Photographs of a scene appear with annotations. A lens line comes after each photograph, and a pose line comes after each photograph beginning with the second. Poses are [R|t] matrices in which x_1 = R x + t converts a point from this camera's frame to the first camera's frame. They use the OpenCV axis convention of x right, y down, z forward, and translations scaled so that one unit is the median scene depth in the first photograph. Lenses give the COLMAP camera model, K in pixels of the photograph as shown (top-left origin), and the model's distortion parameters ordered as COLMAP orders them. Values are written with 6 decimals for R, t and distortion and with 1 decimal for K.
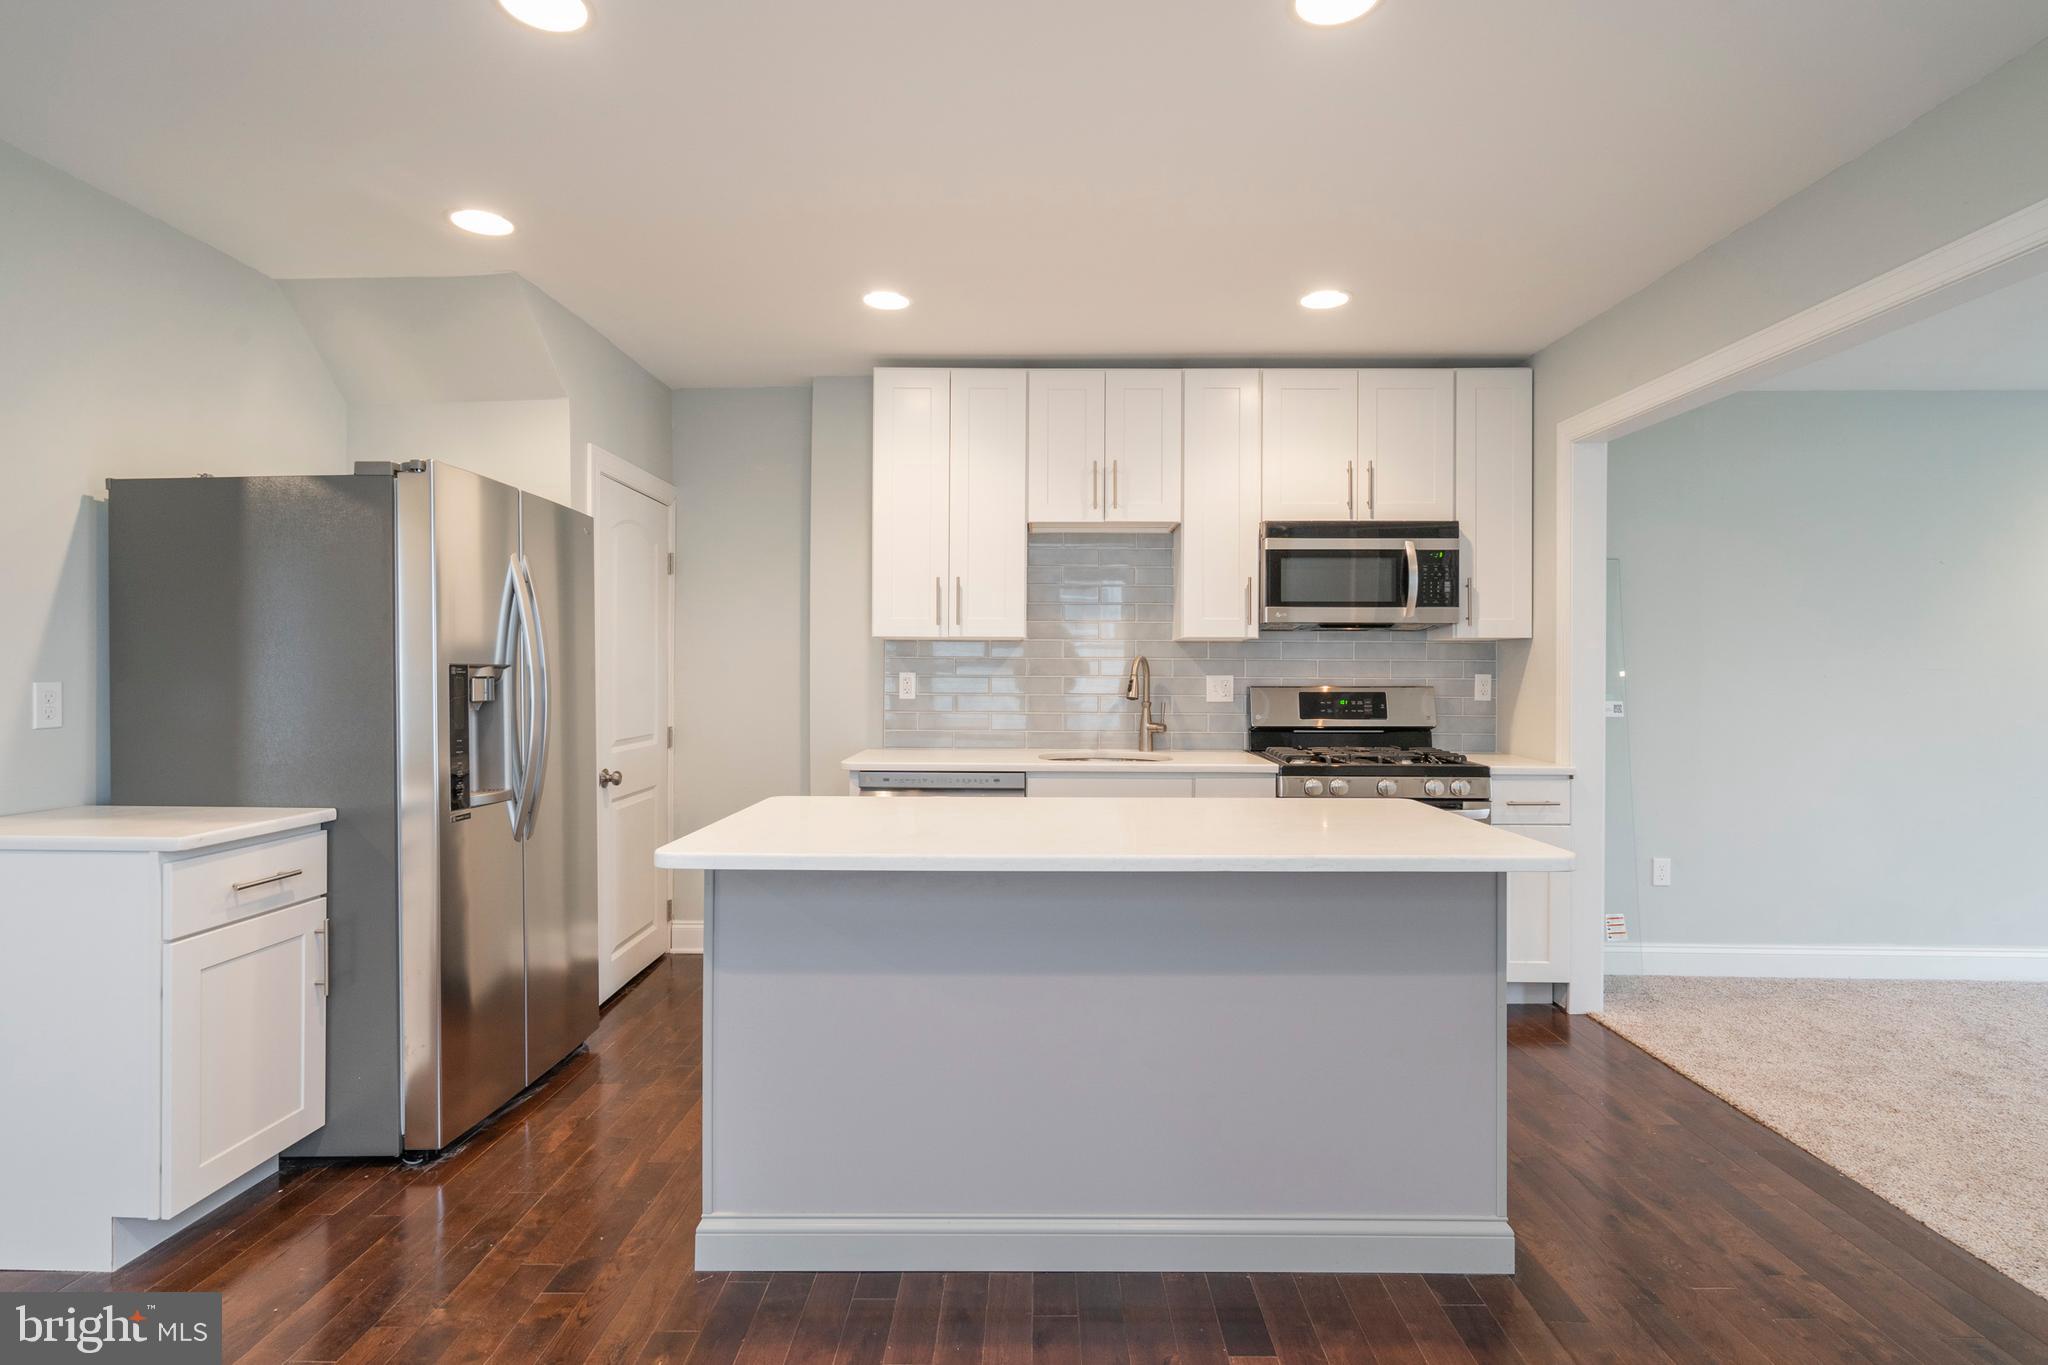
lens RADIAL K [[1008.0, 0, 1011.9], [0, 1008.0, 684.5], [0, 0, 1]] dist [0.000771, -0.000472]
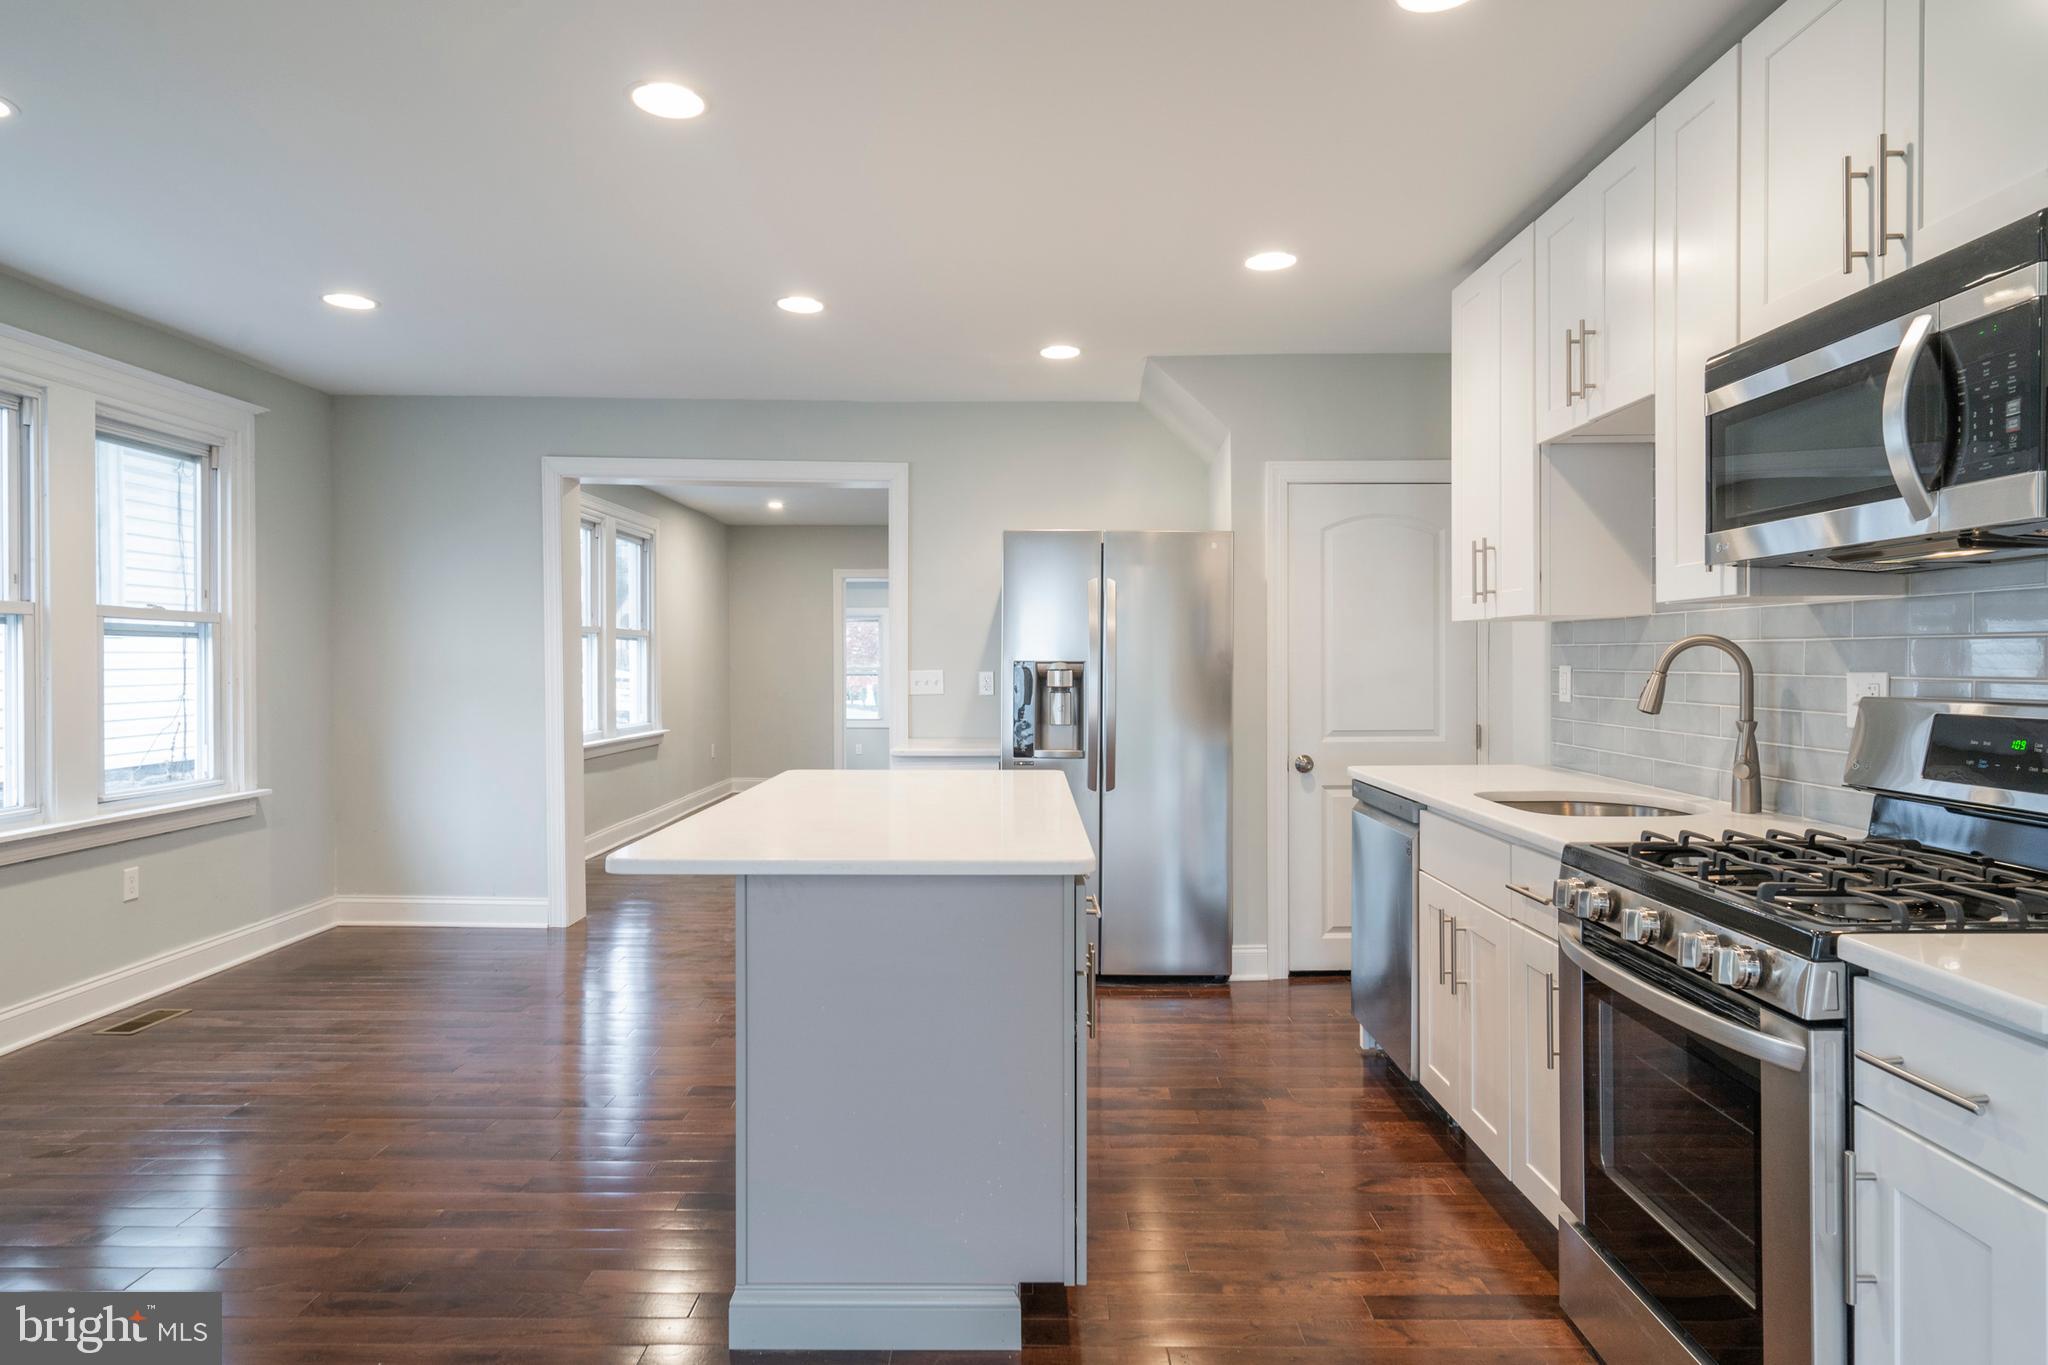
lens RADIAL K [[1207.7, 0, 1031.9], [0, 1207.7, 671.7], [0, 0, 1]] dist [0.006753, -0.000220]
pose [[0.007340, 0.006254, -0.999954, 0.840825], [-0.009348, 0.999937, 0.006186, -0.010031], [0.999929, 0.009302, 0.007398, 0.670031]]
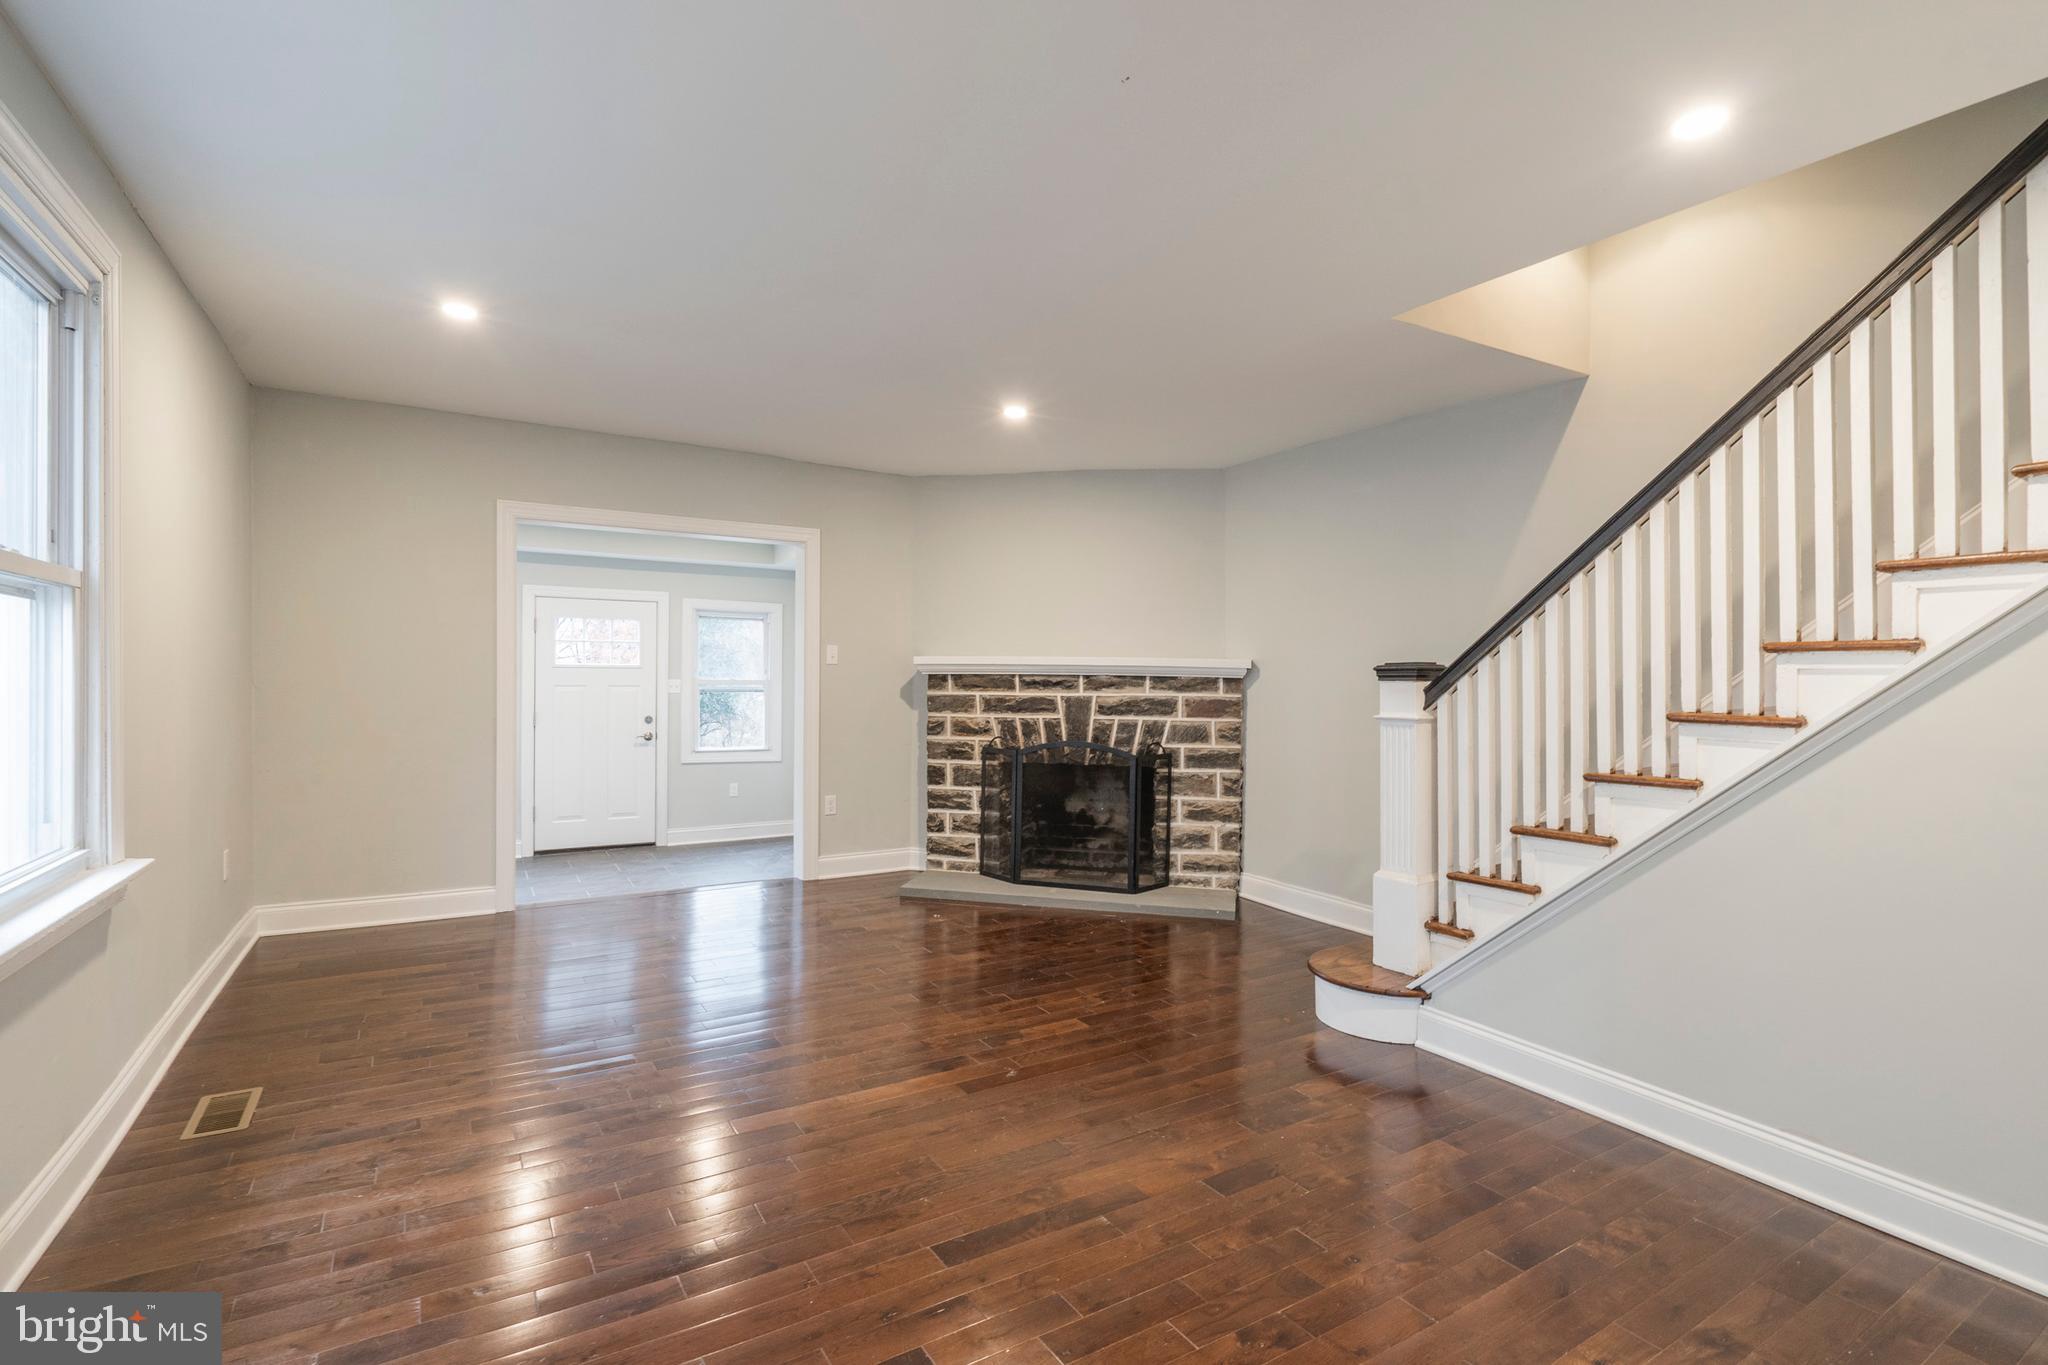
lens RADIAL K [[944.6, 0, 1044.3], [0, 944.6, 689.4], [0, 0, 1]] dist [-0.013189, 0.003055]
pose [[0.538370, 0.015461, -0.842567, -0.618223], [-0.020422, 0.999777, 0.005297, -0.007845], [0.842461, 0.014355, 0.538566, 0.161572]]
